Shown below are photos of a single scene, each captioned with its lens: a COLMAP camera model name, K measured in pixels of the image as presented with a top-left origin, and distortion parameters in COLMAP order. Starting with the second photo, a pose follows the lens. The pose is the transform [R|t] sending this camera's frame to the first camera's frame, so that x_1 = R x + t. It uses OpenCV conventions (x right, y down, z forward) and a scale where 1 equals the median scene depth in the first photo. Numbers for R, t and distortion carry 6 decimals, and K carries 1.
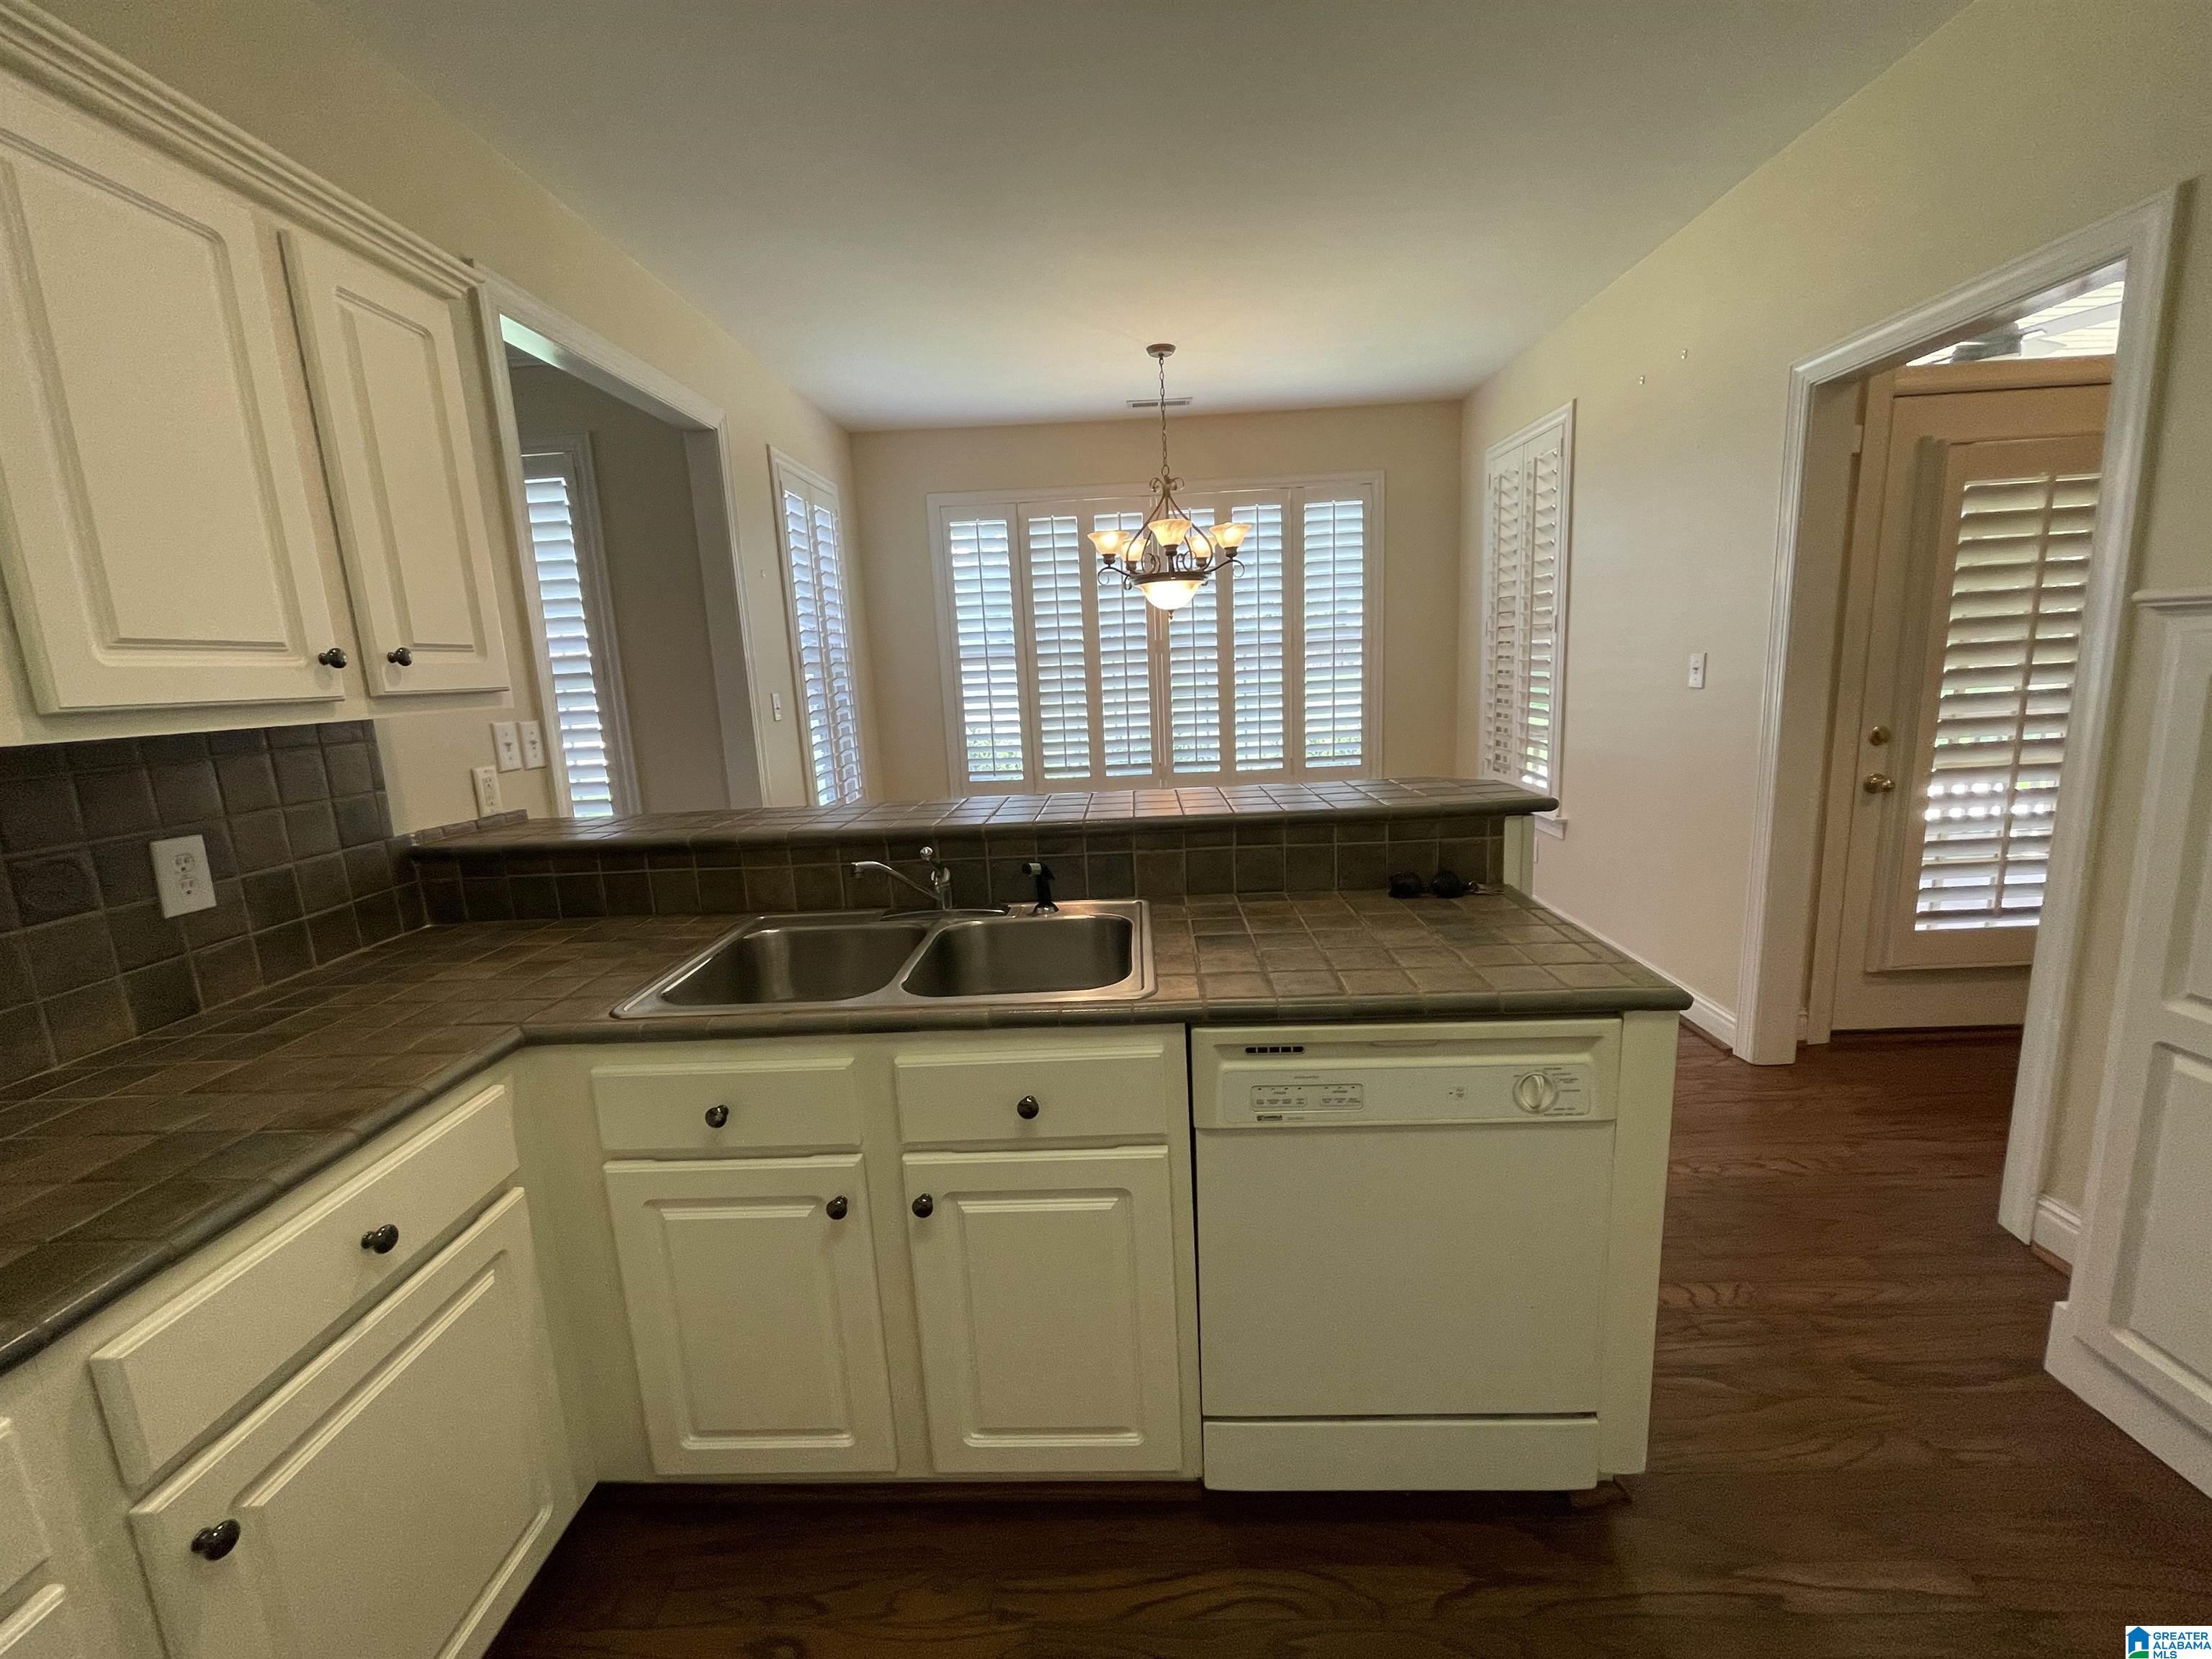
lens RADIAL K [[884.3, 0, 1095.4], [0, 884.3, 821.1], [0, 0, 1]] dist [-0.004910, 0.000381]
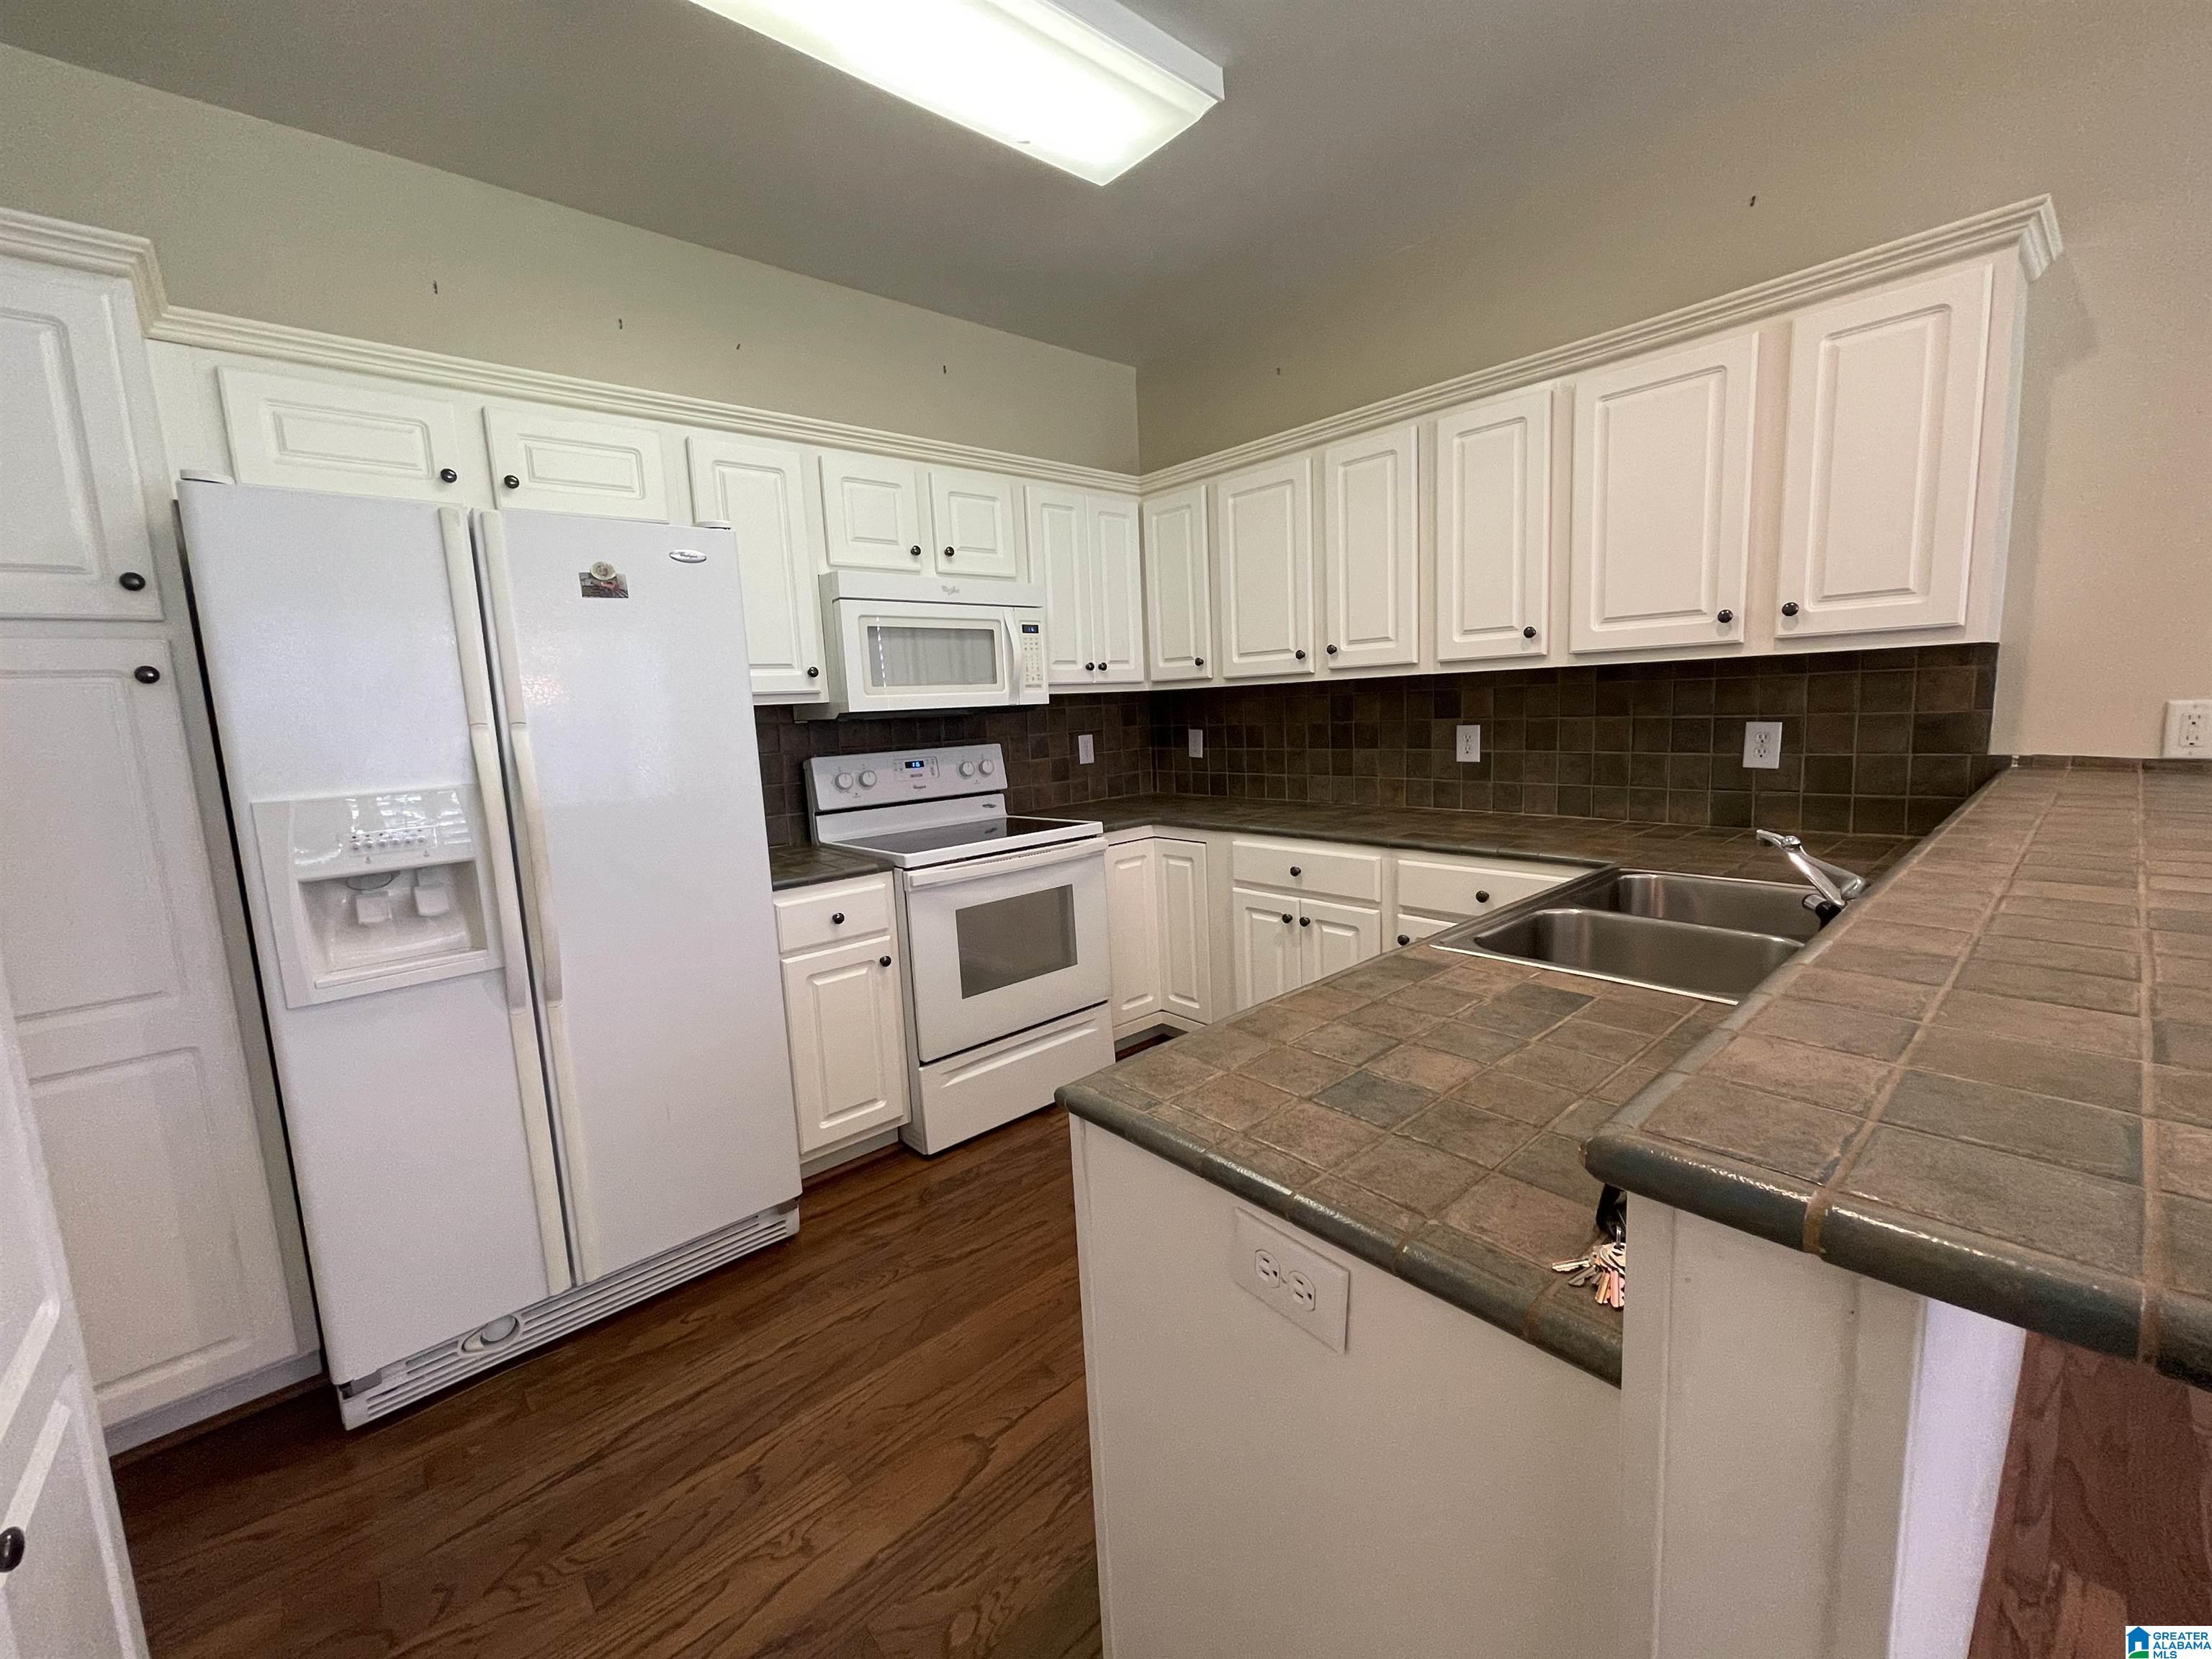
lens RADIAL K [[884.3, 0, 1095.4], [0, 884.3, 821.1], [0, 0, 1]] dist [-0.004910, 0.000381]
pose [[-0.723682, 0.180652, -0.666070, 0.915094], [-0.030343, 0.955870, 0.292220, -0.227794], [0.689466, 0.231685, -0.686264, 1.207590]]
